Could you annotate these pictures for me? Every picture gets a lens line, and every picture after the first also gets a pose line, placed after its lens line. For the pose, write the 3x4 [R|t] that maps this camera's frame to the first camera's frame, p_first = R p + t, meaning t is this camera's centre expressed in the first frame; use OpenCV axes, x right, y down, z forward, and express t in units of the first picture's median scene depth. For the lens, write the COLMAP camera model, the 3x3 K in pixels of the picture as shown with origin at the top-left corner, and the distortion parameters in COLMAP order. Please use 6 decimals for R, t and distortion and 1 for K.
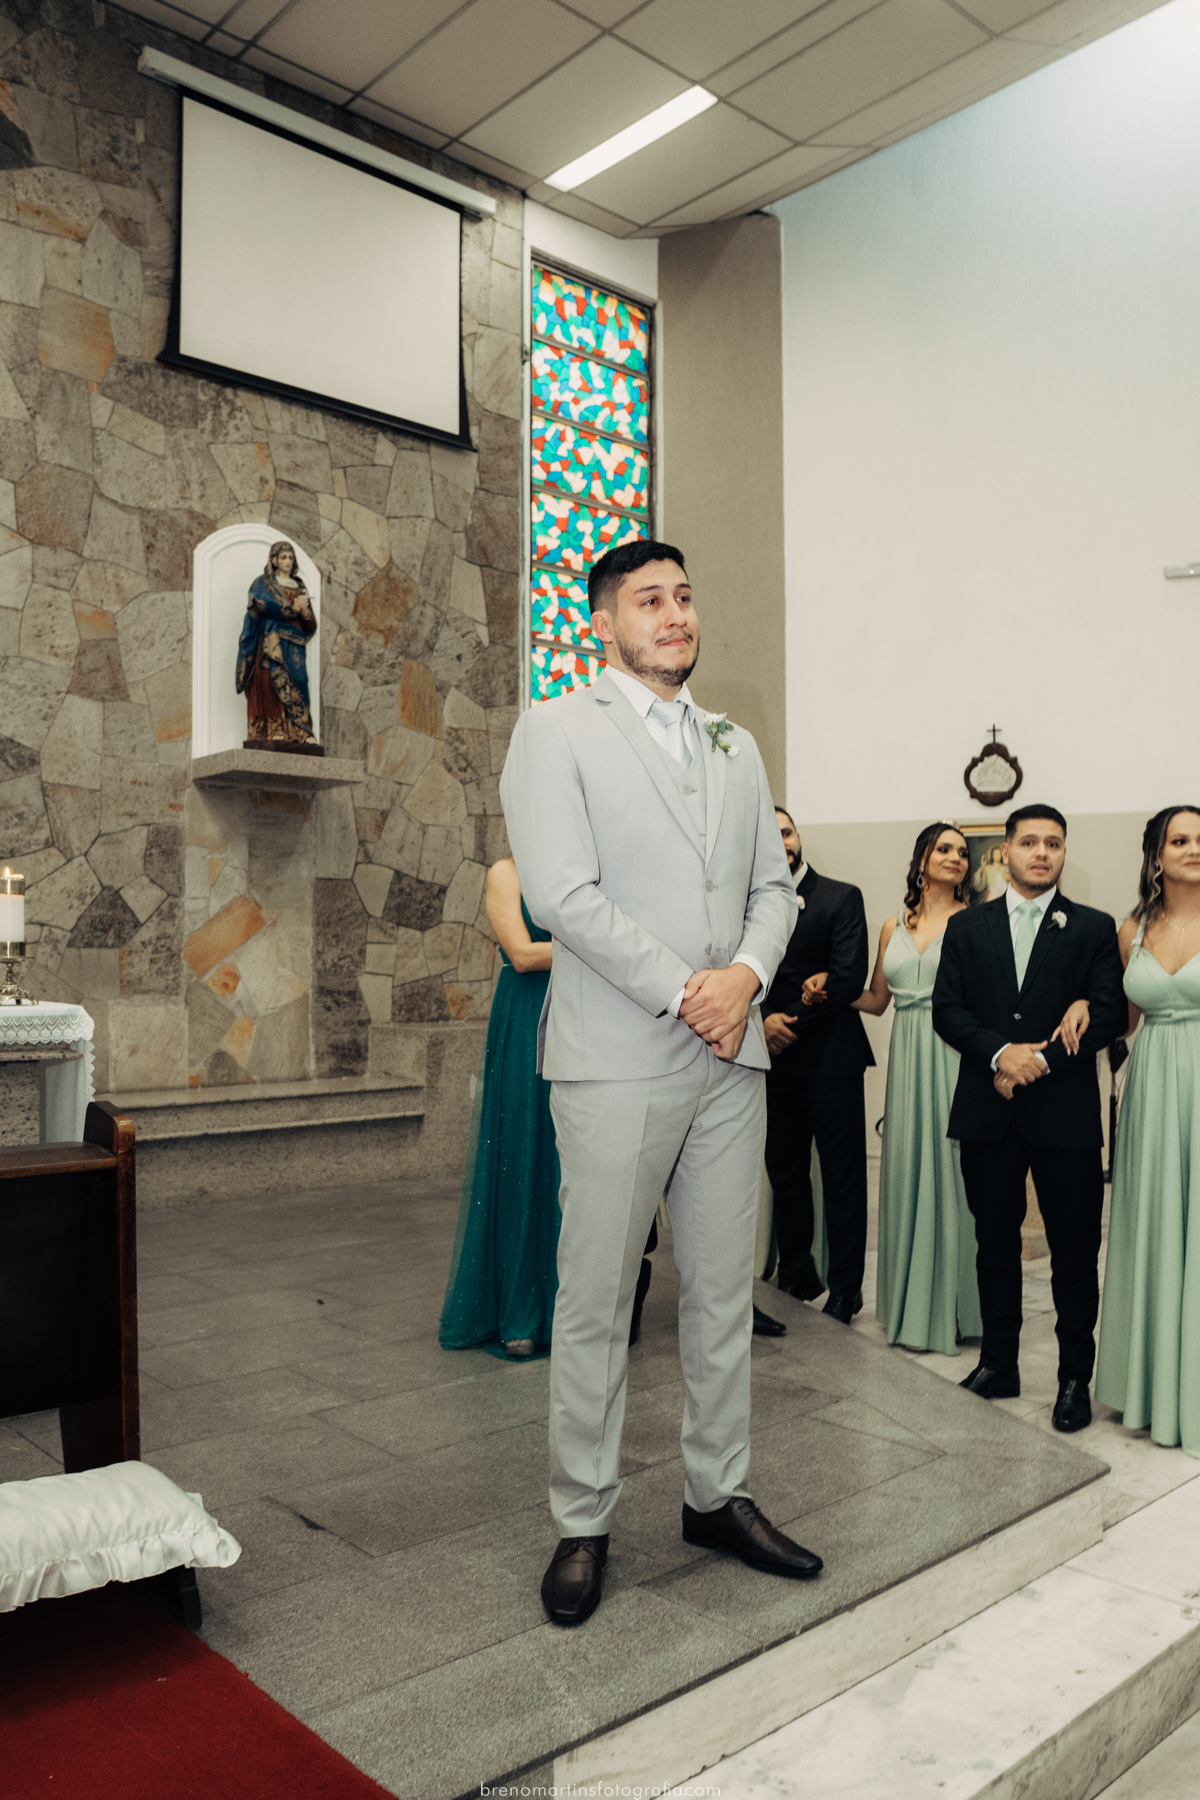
lens RADIAL K [[1426.4, 0, 615.4], [0, 1426.4, 991.0], [0, 0, 1]] dist [-0.112073, 0.069755]
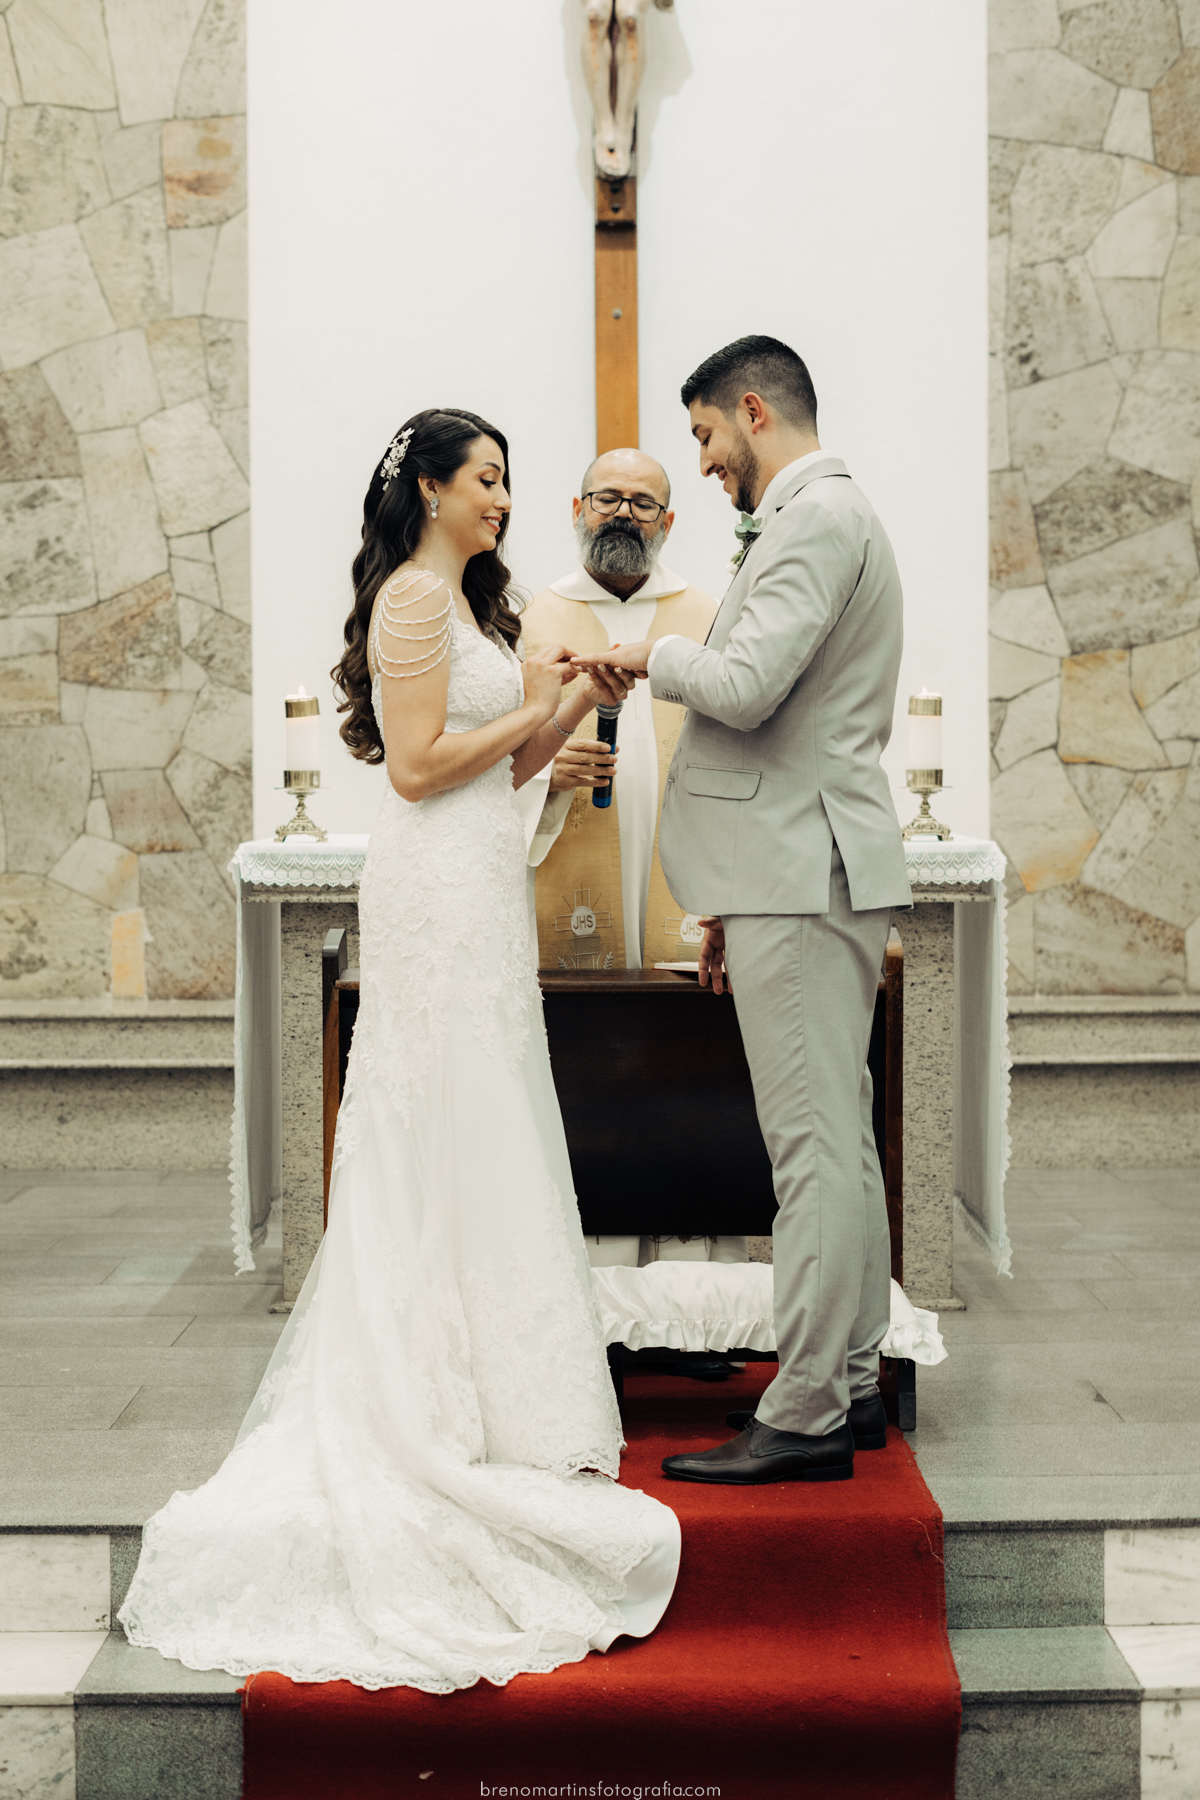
lens RADIAL K [[2931.1, 0, 559.6], [0, 2931.1, 913.0], [0, 0, 1]] dist [0.030103, 0.000000]
pose [[0.741471, 0.018450, -0.670731, 0.309782], [-0.006683, 0.999775, 0.020113, 0.009625], [0.670952, -0.010431, 0.741427, -0.255438]]
